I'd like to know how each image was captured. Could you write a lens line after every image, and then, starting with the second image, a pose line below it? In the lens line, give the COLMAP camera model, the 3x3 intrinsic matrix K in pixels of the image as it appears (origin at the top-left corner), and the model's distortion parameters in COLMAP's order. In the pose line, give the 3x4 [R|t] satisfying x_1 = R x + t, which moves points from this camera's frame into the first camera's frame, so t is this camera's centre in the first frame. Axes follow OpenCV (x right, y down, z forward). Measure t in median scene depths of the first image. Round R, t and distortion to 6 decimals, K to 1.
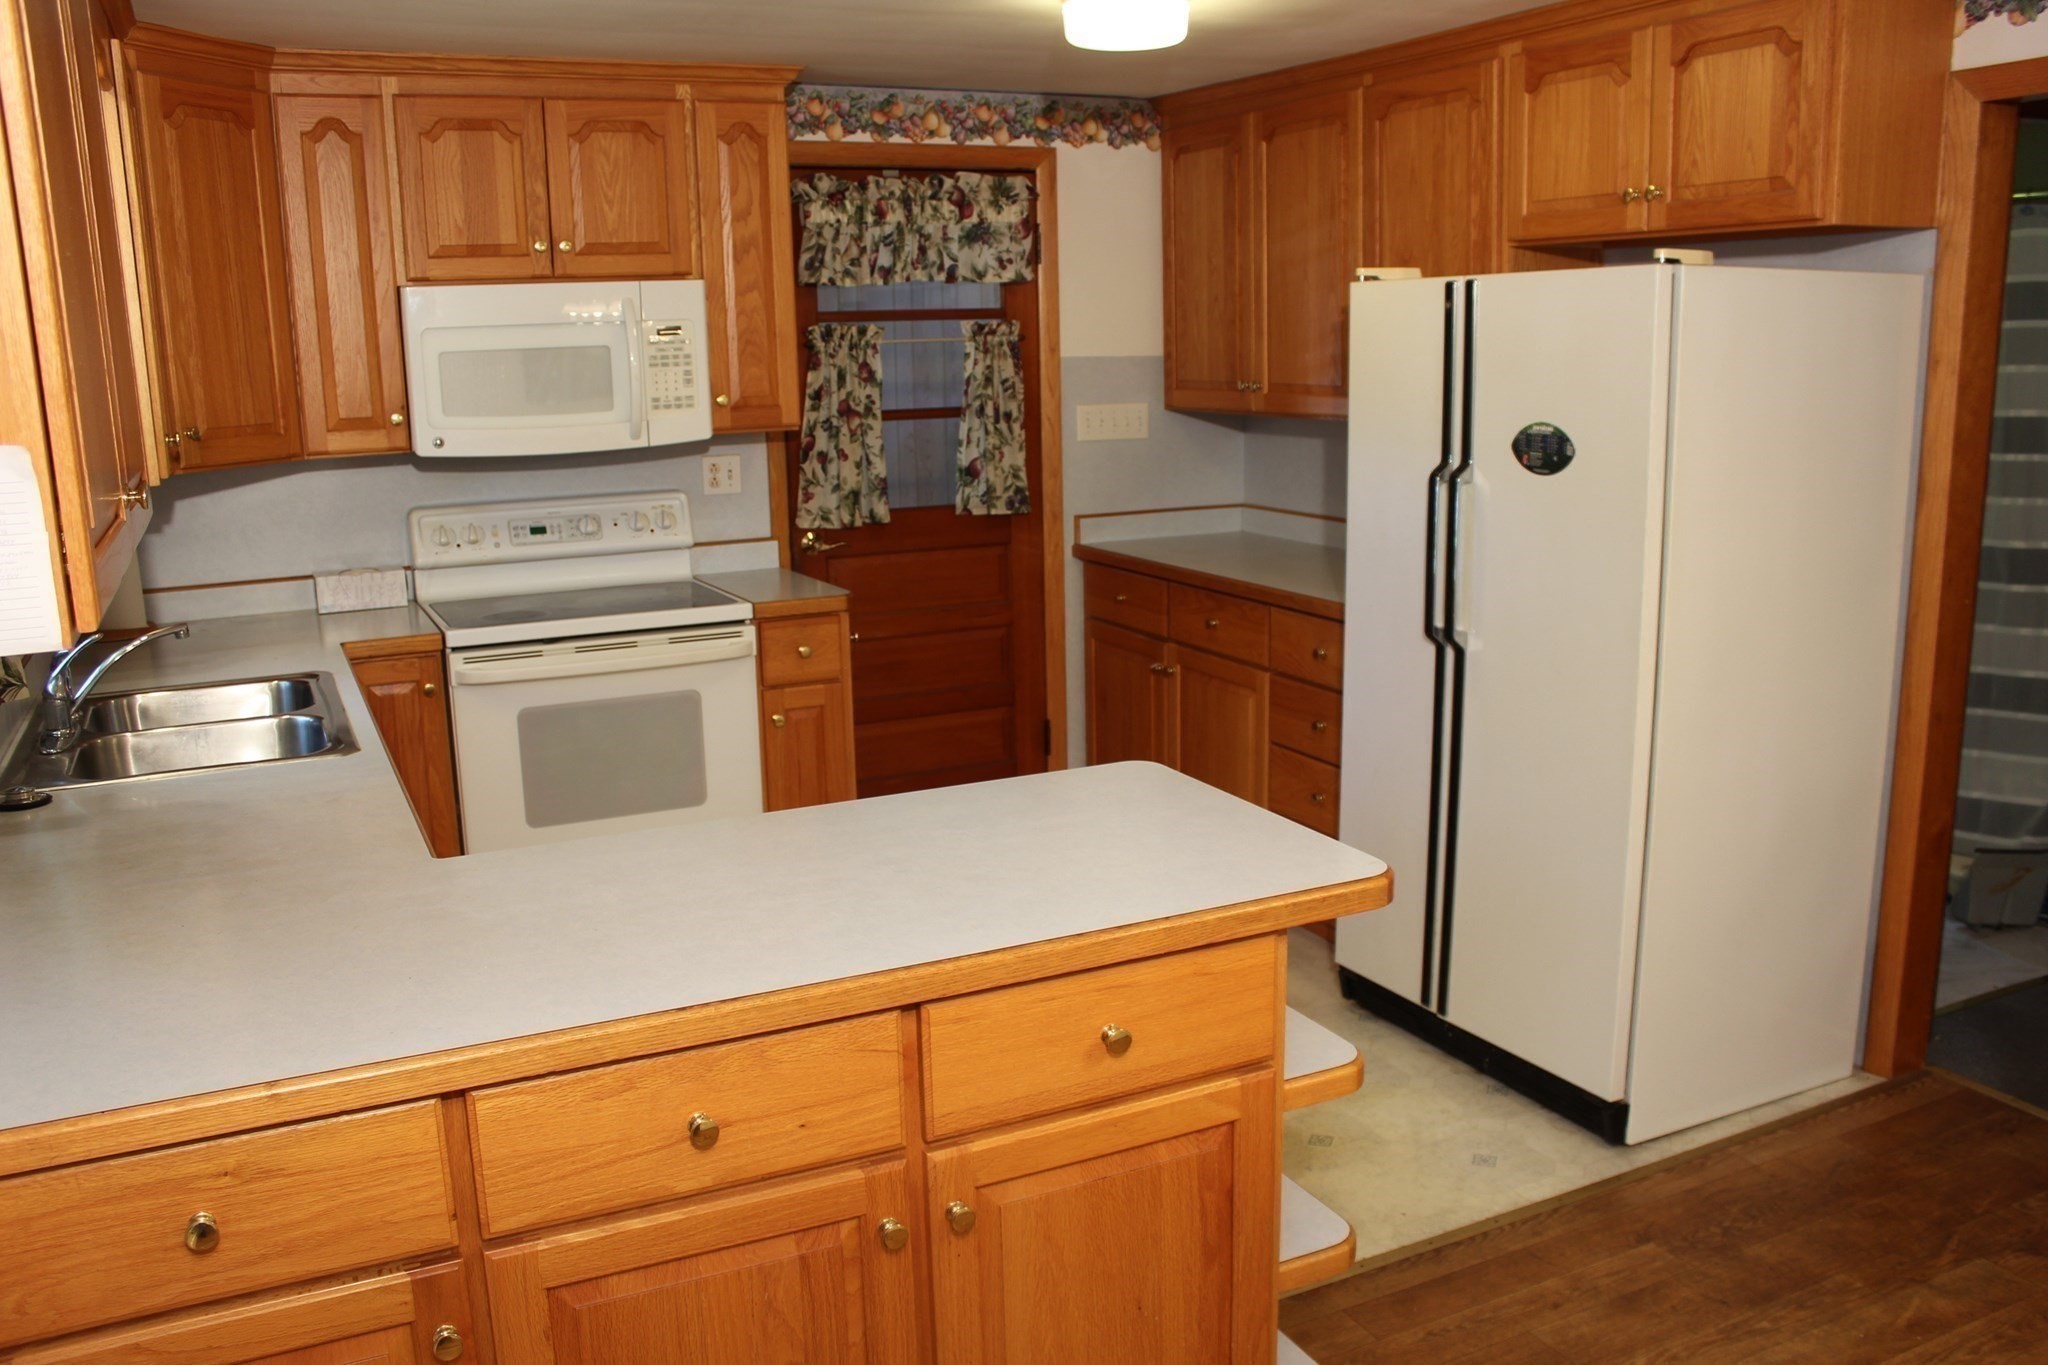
lens RADIAL K [[1699.3, 0, 1032.6], [0, 1699.3, 708.5], [0, 0, 1]] dist [-0.164306, 0.143841]
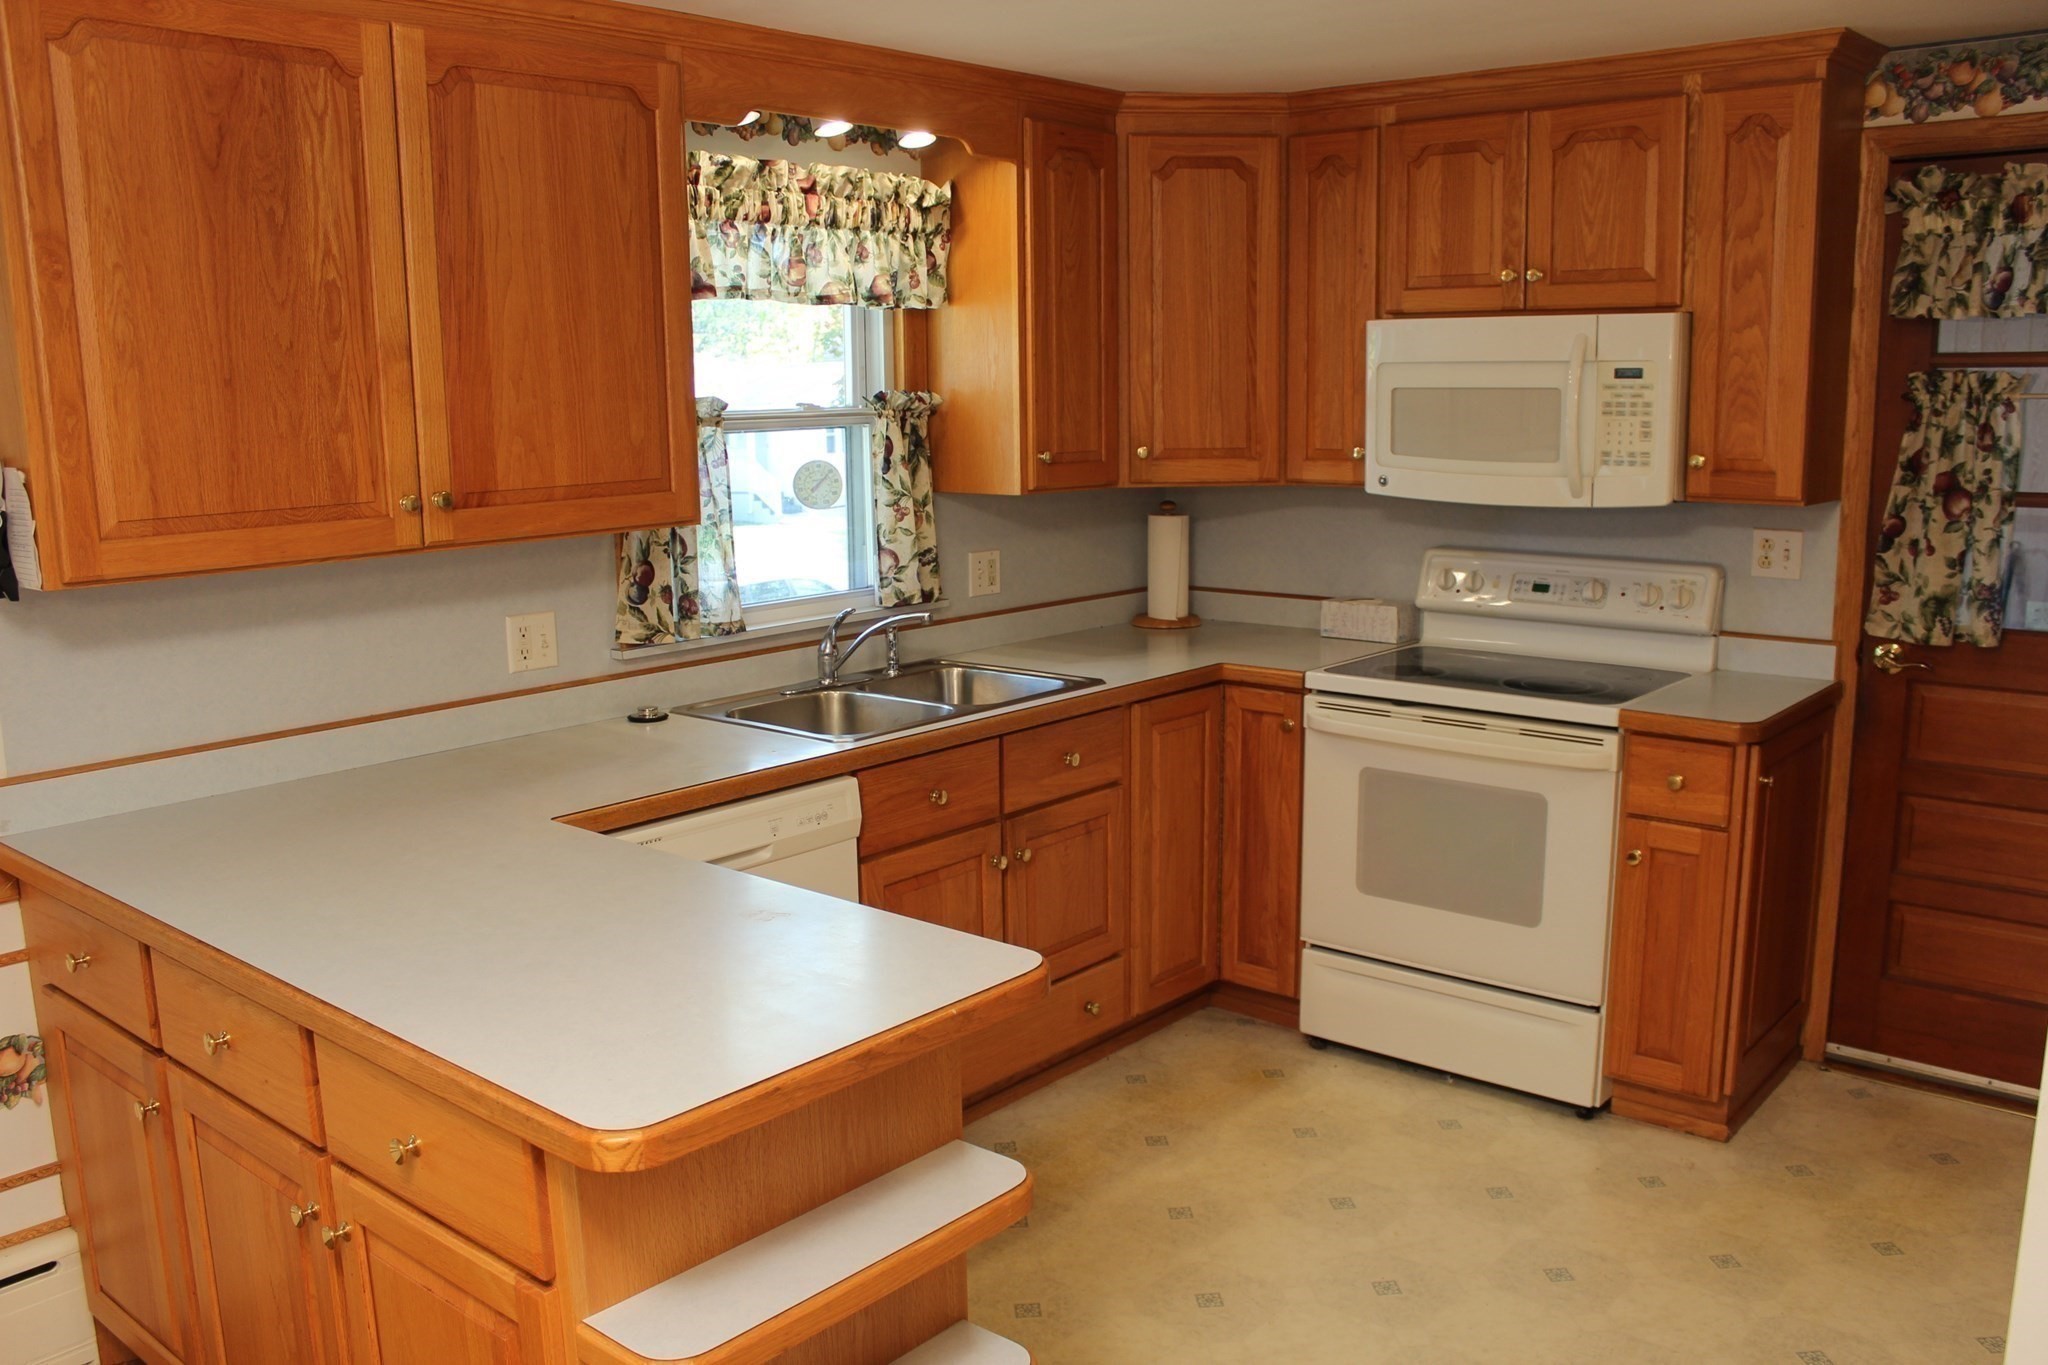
lens RADIAL K [[1699.3, 0, 1032.6], [0, 1699.3, 708.5], [0, 0, 1]] dist [-0.164306, 0.143841]
pose [[0.400389, 0.188087, -0.896834, 0.434842], [-0.192903, 0.974077, 0.118165, -0.100566], [0.895811, 0.125690, 0.426292, 0.390829]]
